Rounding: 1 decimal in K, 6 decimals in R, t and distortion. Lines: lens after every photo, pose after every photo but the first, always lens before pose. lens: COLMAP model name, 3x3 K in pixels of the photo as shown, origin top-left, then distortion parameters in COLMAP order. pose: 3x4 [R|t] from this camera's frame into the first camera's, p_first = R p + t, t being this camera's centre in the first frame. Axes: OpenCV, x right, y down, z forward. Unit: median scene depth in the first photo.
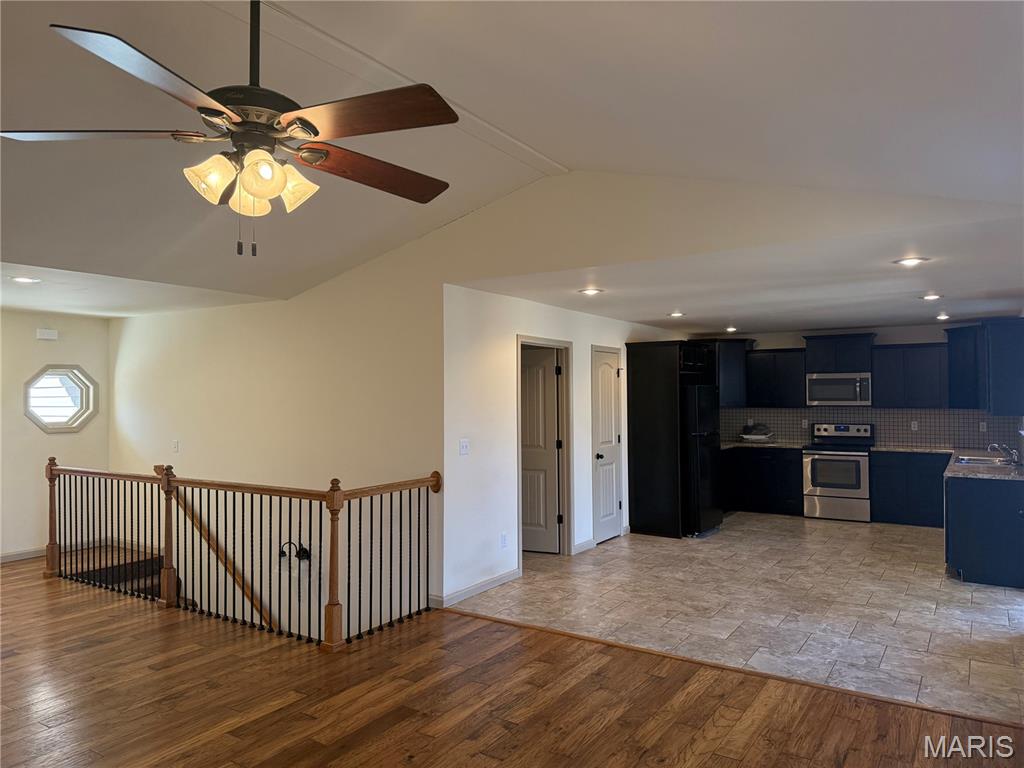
lens RADIAL K [[711.7, 0, 516.1], [0, 711.7, 388.3], [0, 0, 1]] dist [0.028719, -0.005475]
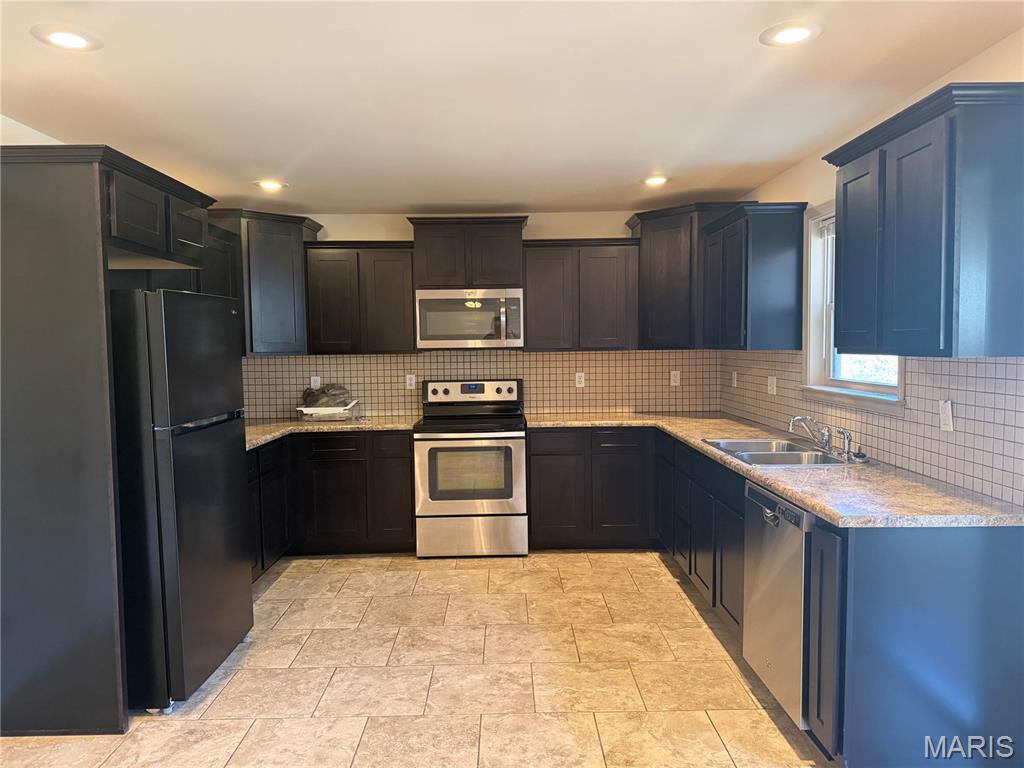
lens RADIAL K [[711.7, 0, 512.9], [0, 711.7, 383.7], [0, 0, 1]] dist [0.028719, -0.005475]
pose [[0.833359, -0.037916, 0.551431, 0.173313], [0.004429, 0.998070, 0.061933, 0.017797], [-0.552715, -0.049170, 0.831919, 0.523922]]
